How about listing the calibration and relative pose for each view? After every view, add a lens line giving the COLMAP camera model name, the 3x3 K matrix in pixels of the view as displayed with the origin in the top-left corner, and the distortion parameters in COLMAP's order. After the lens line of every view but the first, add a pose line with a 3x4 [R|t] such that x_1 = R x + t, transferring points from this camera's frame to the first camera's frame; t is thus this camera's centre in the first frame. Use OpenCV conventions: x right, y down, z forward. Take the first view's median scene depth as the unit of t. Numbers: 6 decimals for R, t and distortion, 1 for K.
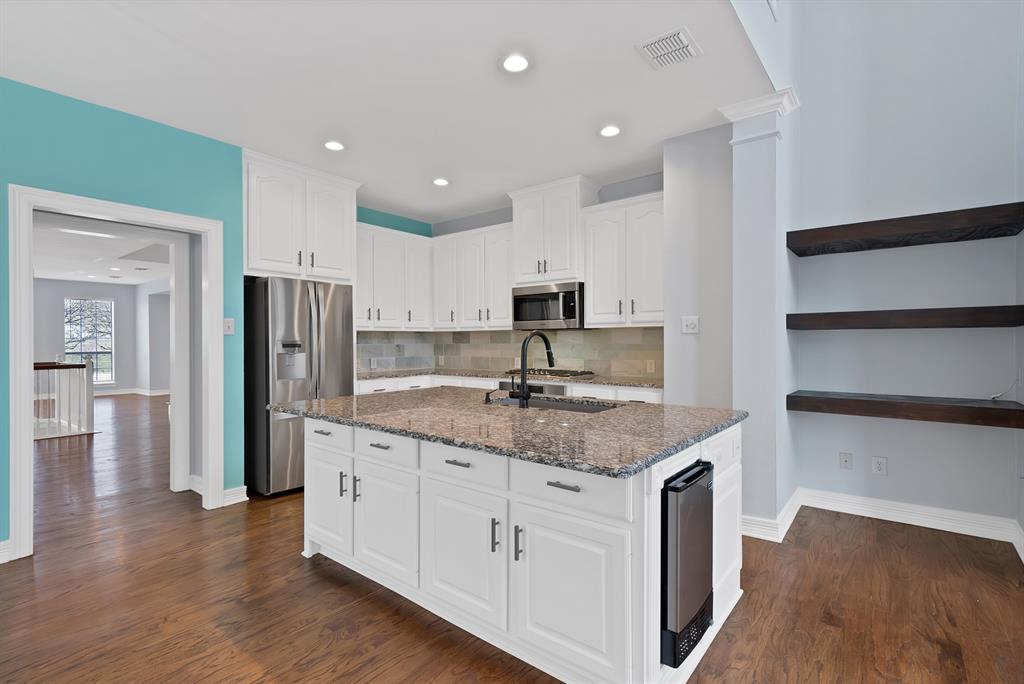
lens RADIAL K [[486.1, 0, 508.4], [0, 486.1, 343.8], [0, 0, 1]] dist [-0.002131, 0.011281]
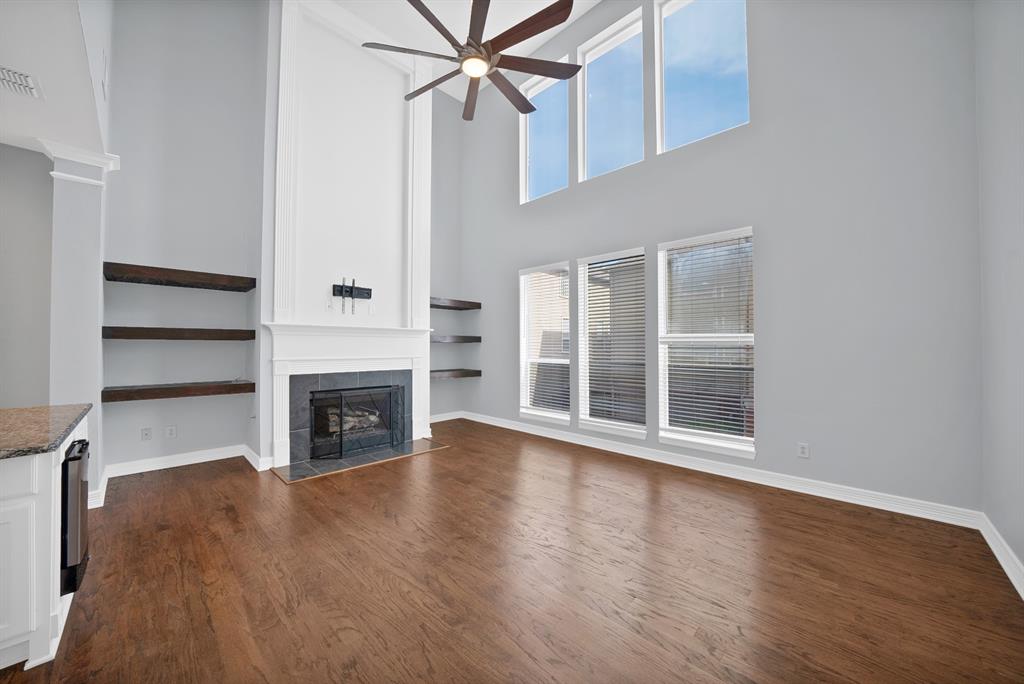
lens RADIAL K [[375.0, 0, 518.5], [0, 375.0, 345.3], [0, 0, 1]] dist [-0.020988, 0.000215]
pose [[0.086413, 0.008038, 0.996227, -0.205896], [0.001654, 0.999965, -0.008212, -0.001629], [-0.996258, 0.002358, 0.086397, -0.115543]]
